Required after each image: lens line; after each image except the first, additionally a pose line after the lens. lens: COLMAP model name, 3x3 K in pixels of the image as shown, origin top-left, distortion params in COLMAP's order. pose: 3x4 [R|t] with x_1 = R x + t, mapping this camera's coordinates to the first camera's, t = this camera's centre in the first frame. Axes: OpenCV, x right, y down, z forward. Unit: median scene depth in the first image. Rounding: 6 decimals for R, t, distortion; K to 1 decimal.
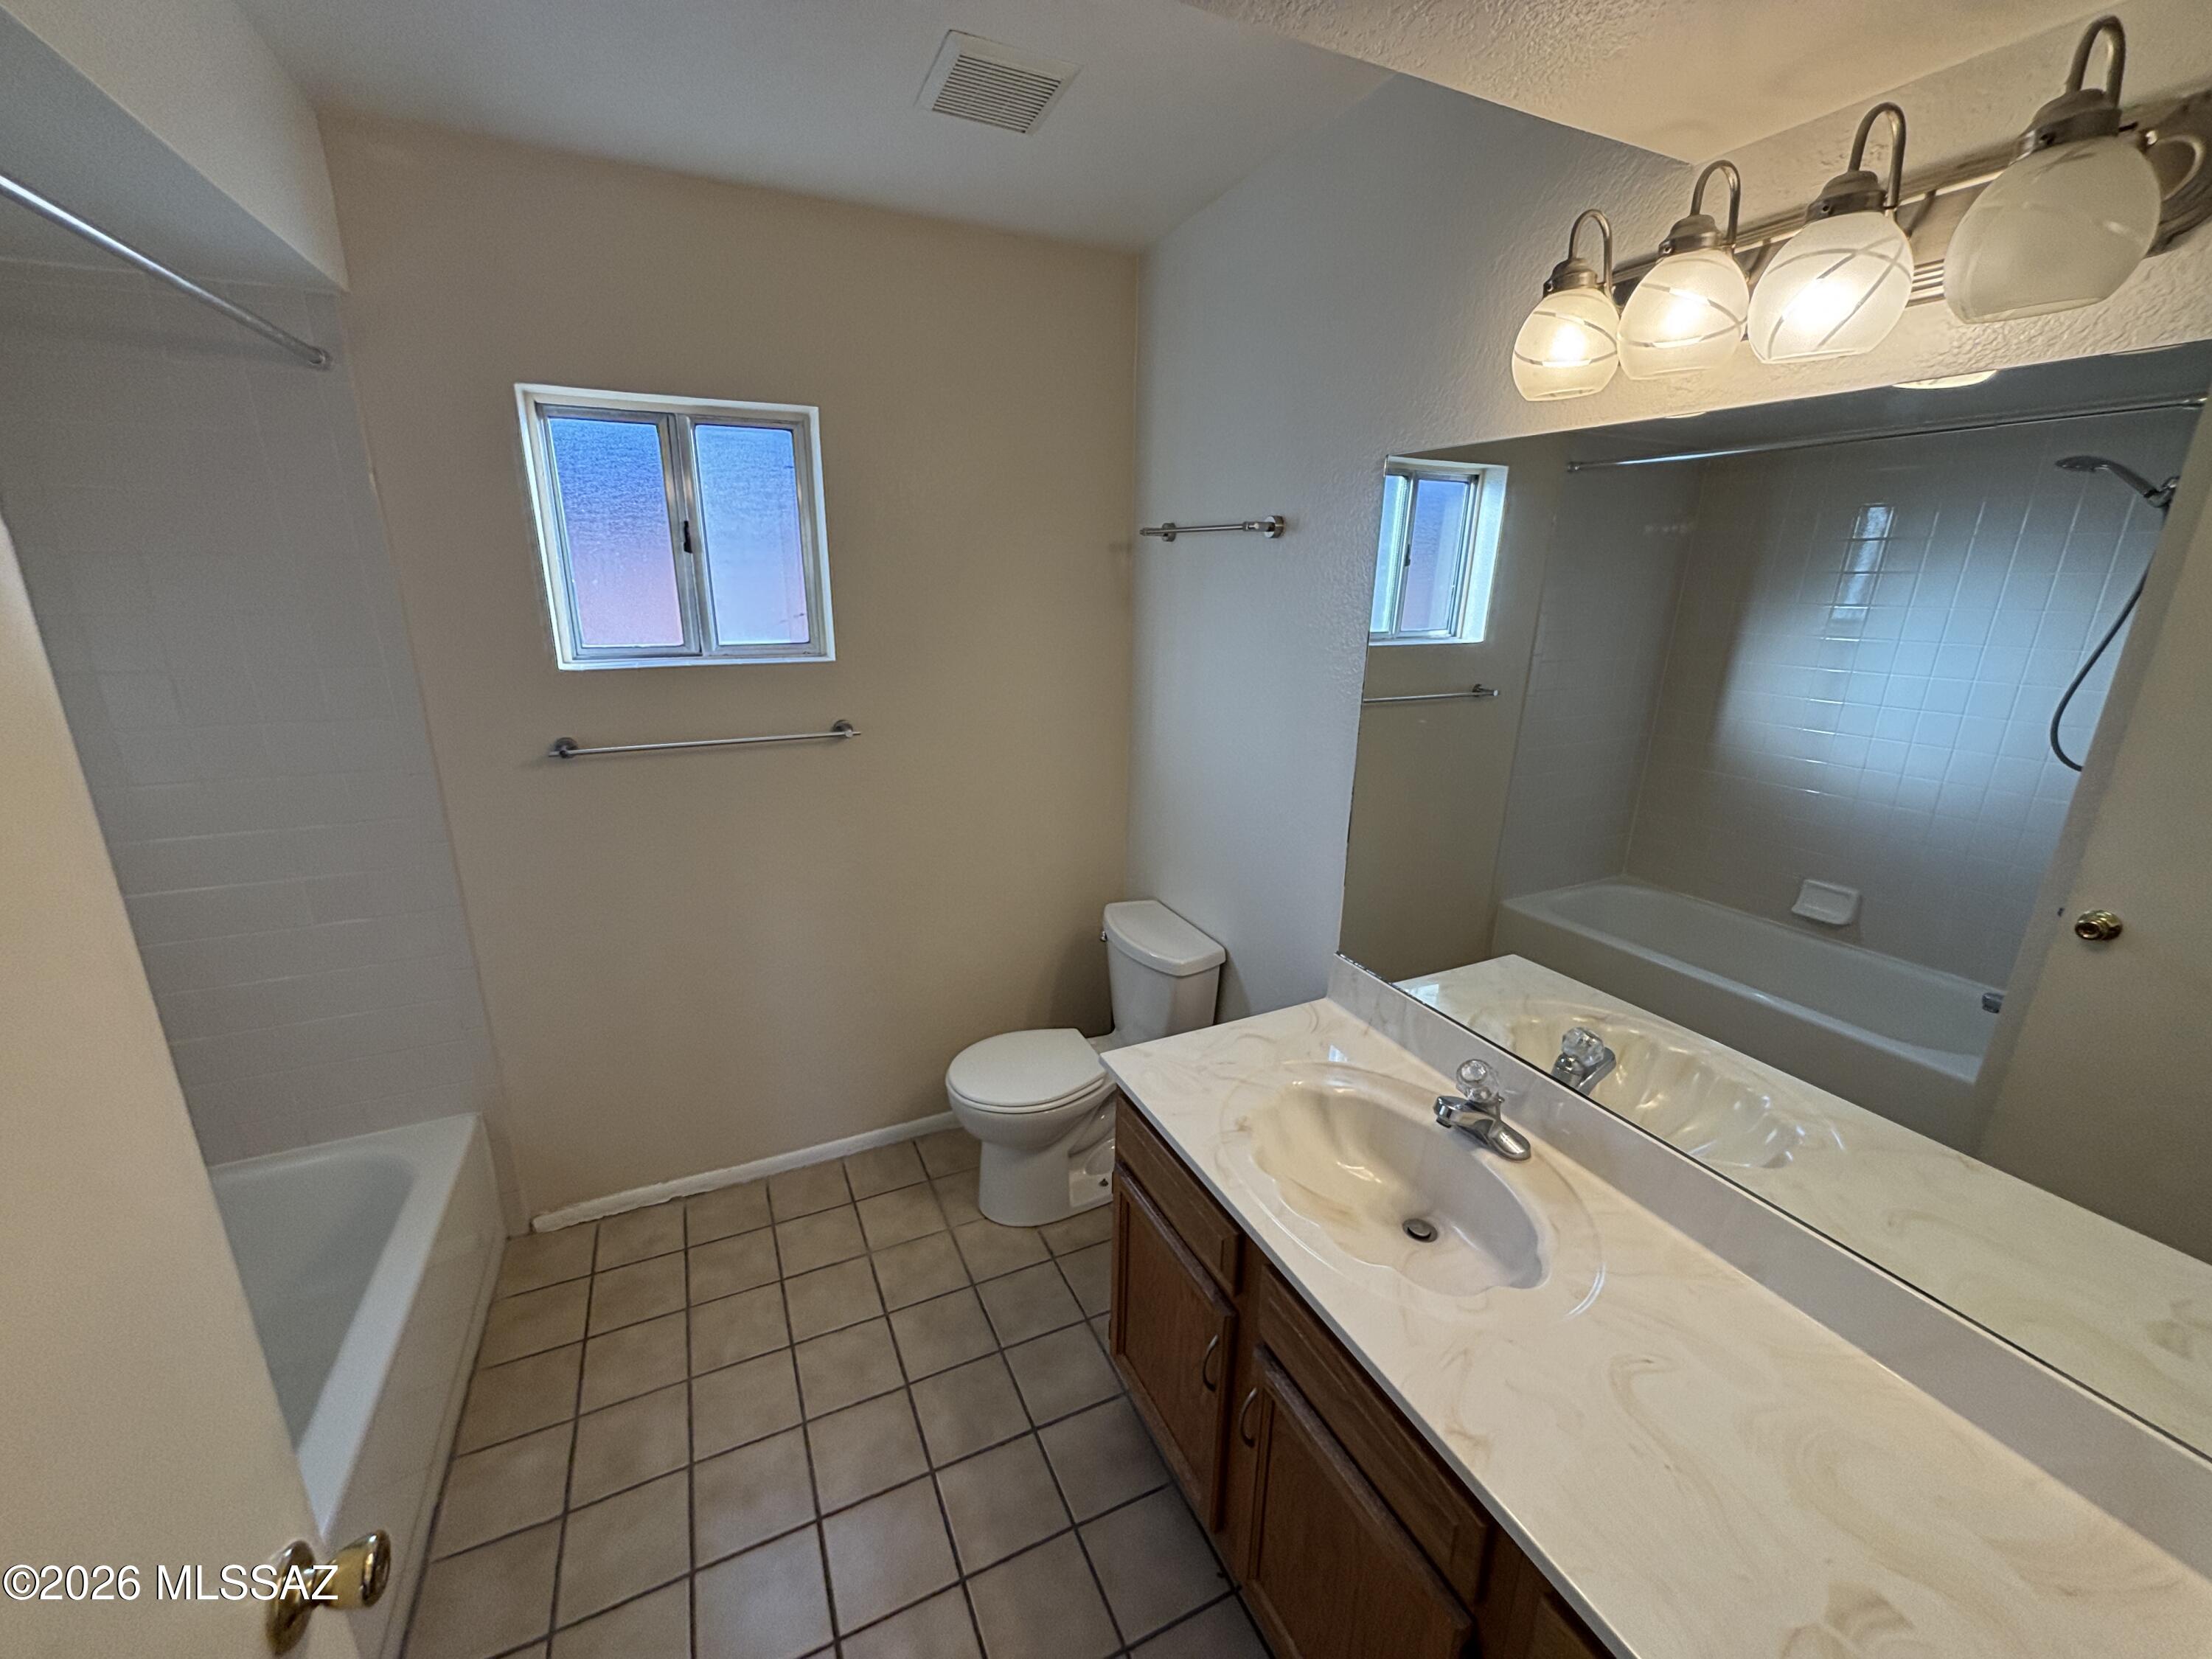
lens RADIAL K [[891.8, 0, 1099.8], [0, 891.8, 827.7], [0, 0, 1]] dist [-0.001822, -0.000249]
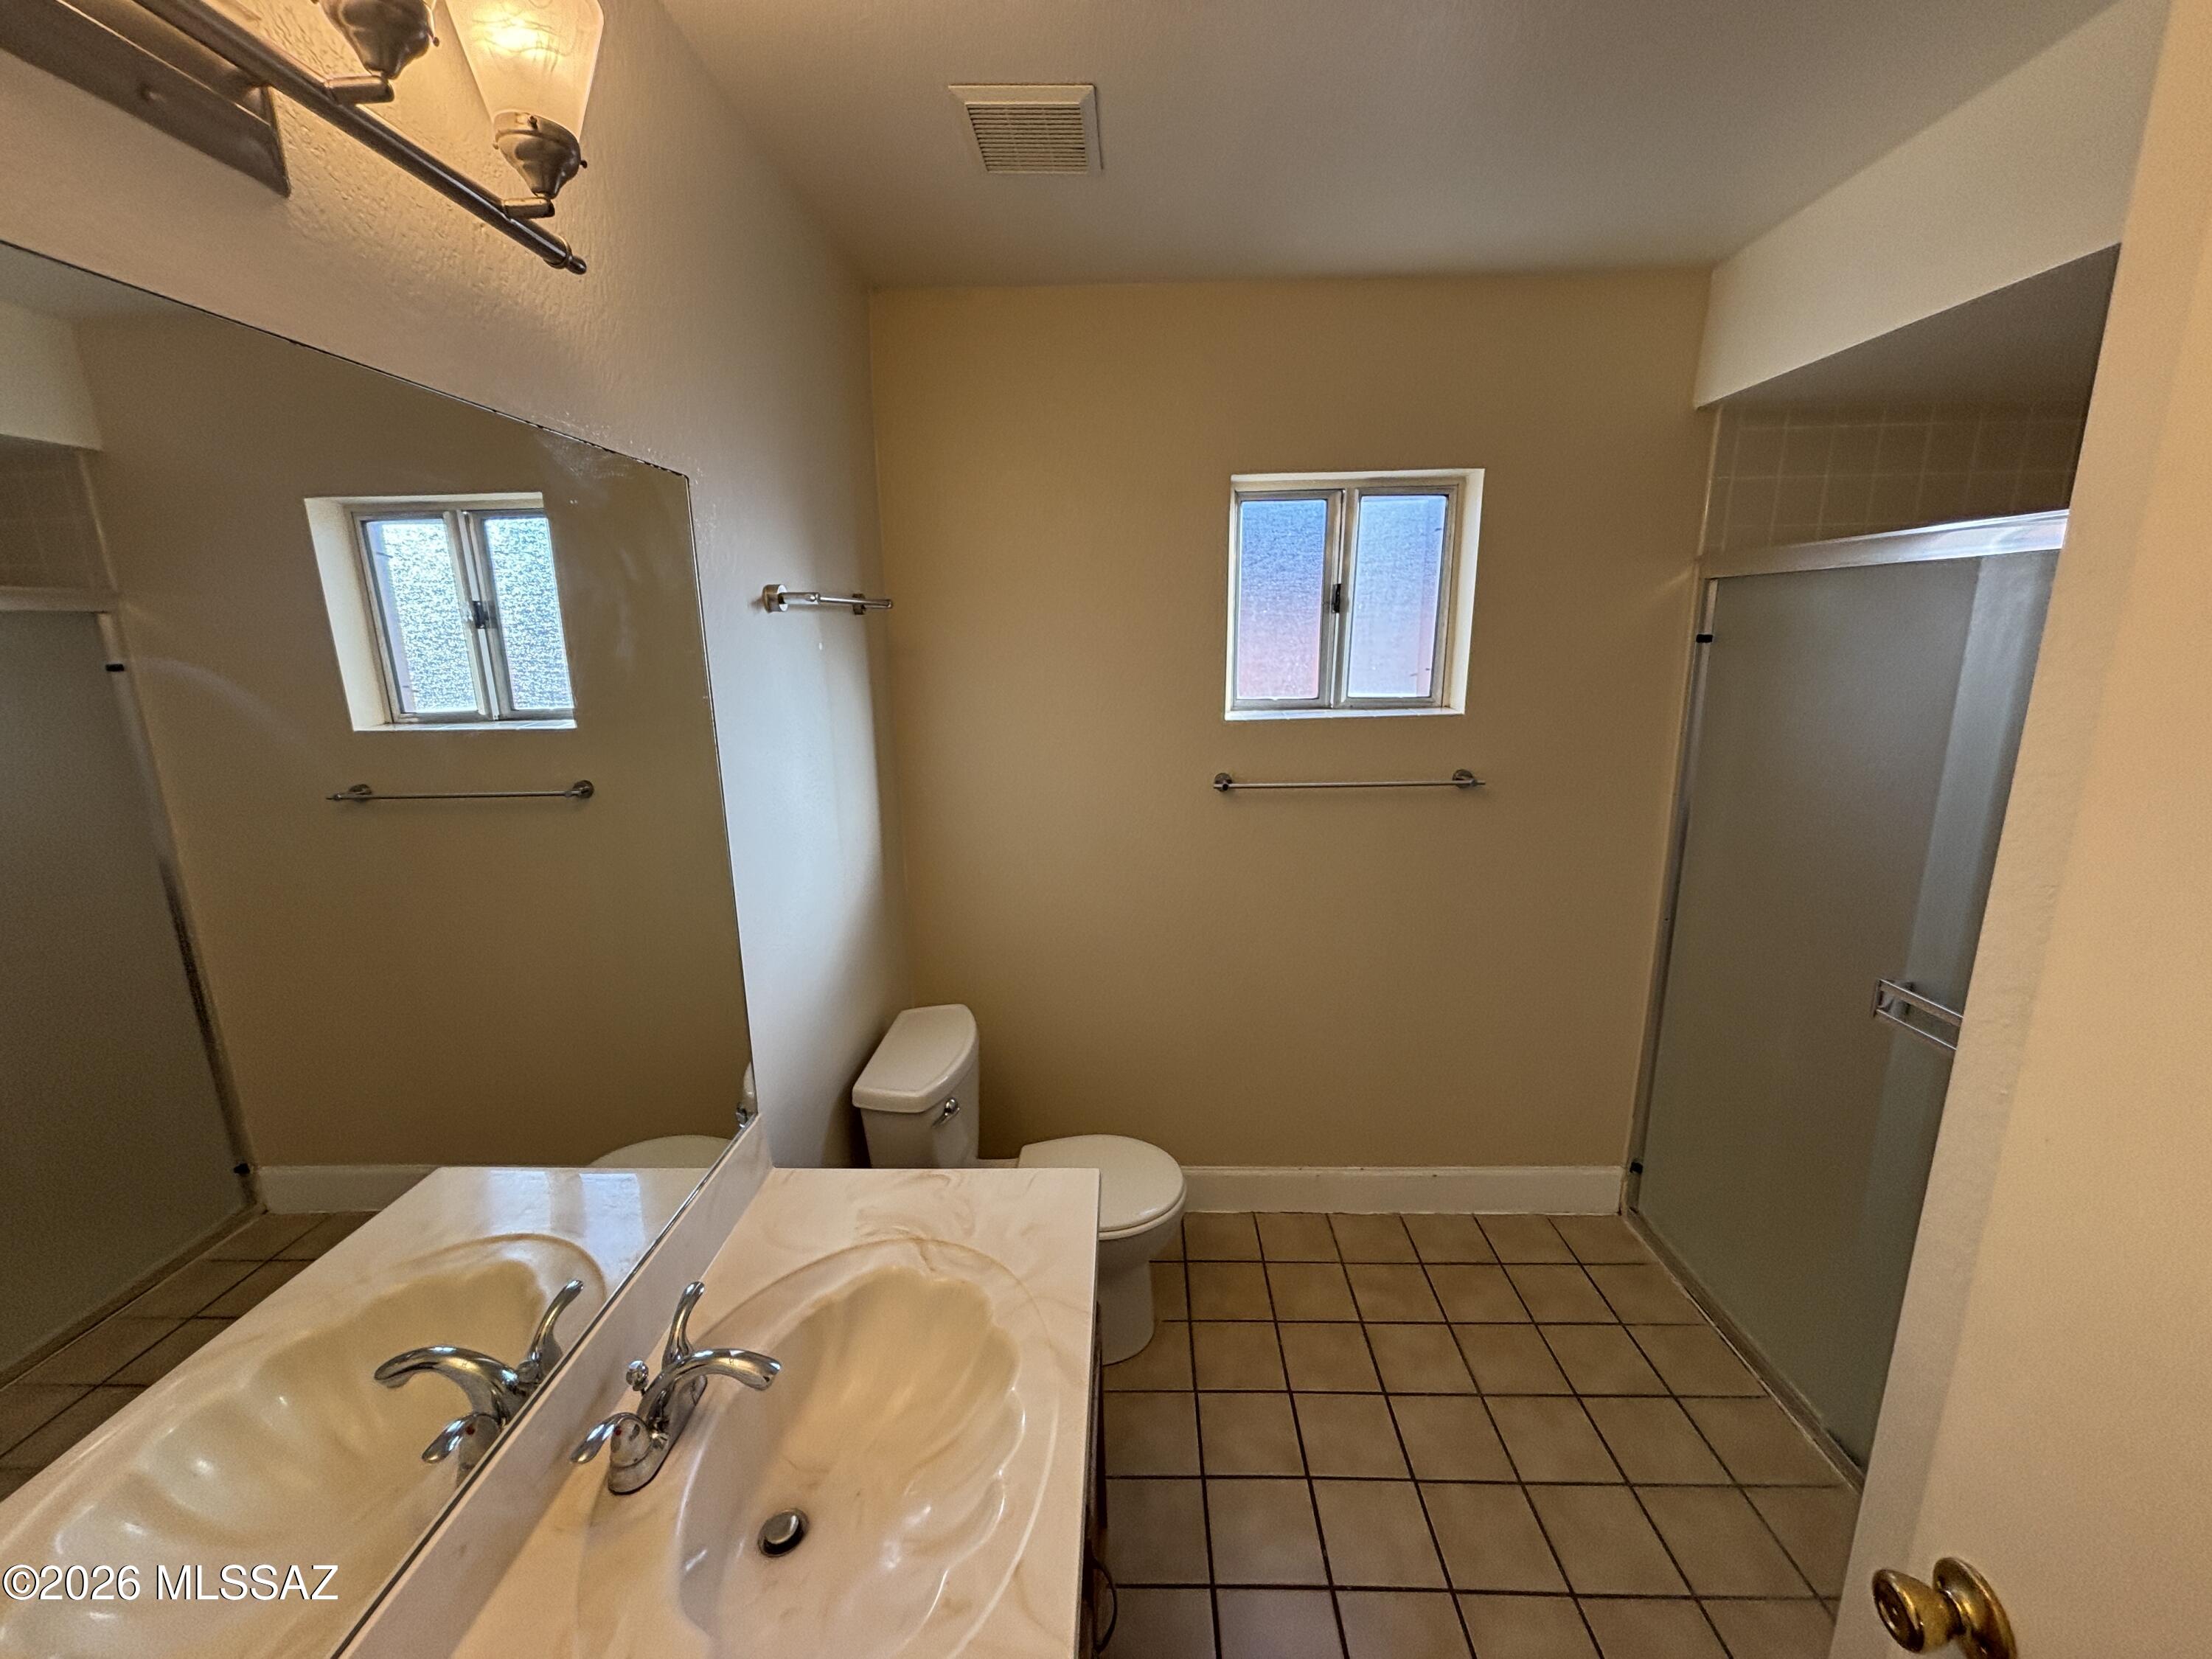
lens RADIAL K [[891.8, 0, 1099.8], [0, 891.8, 827.7], [0, 0, 1]] dist [-0.001822, -0.000249]
pose [[0.892900, 0.068560, -0.445004, -0.217008], [-0.093417, 0.995042, -0.034139, 0.015457], [0.440457, 0.072053, 0.894878, -0.081825]]
